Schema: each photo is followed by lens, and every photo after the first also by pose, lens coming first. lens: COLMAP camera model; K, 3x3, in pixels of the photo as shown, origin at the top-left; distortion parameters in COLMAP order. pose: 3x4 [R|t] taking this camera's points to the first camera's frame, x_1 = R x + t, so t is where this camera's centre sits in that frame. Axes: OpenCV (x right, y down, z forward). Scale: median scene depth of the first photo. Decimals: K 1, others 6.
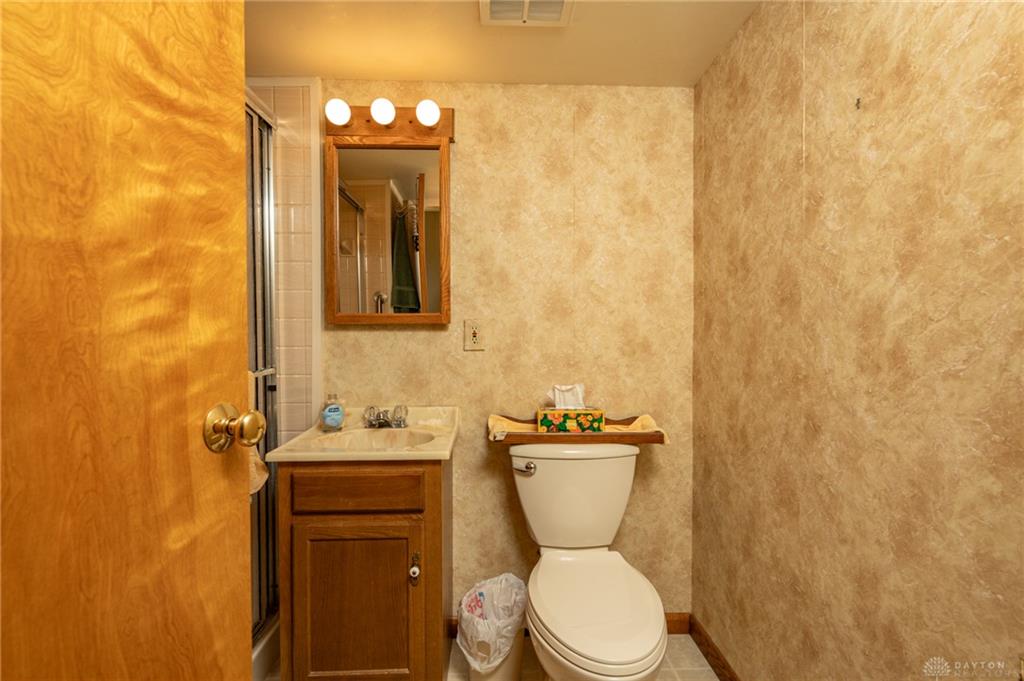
lens RADIAL K [[464.5, 0, 510.2], [0, 464.5, 337.3], [0, 0, 1]] dist [-0.000120, 0.001478]
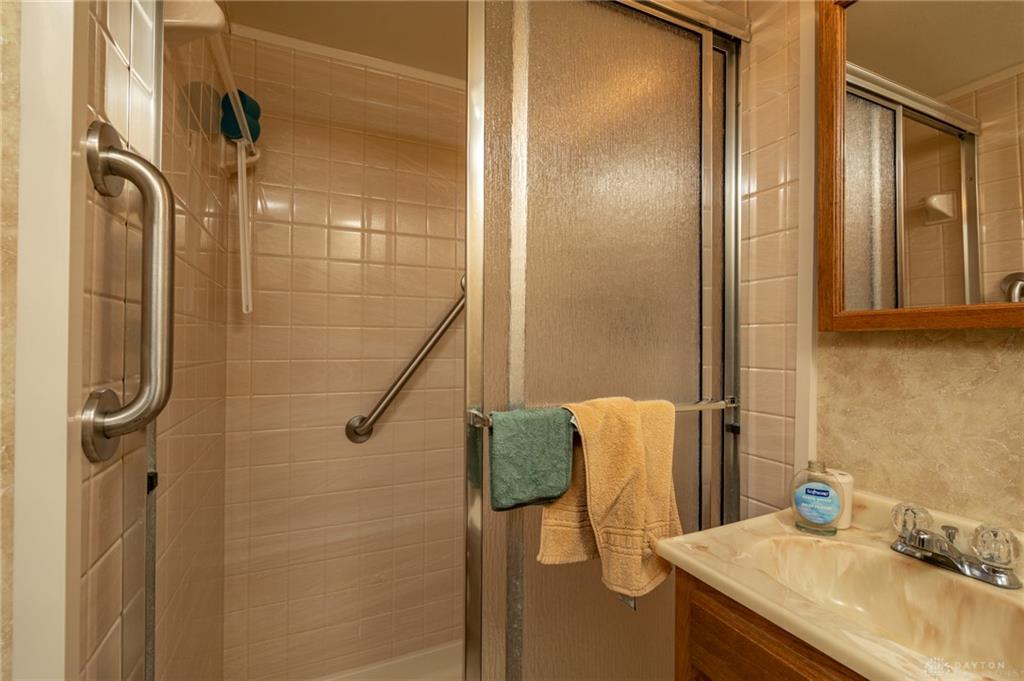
lens RADIAL K [[464.5, 0, 507.5], [0, 464.5, 337.8], [0, 0, 1]] dist [-0.000120, 0.001478]
pose [[0.386327, 0.003553, -0.922355, -0.022469], [-0.022471, 0.999732, -0.005561, -0.010826], [0.922088, 0.022875, 0.386303, 0.437397]]
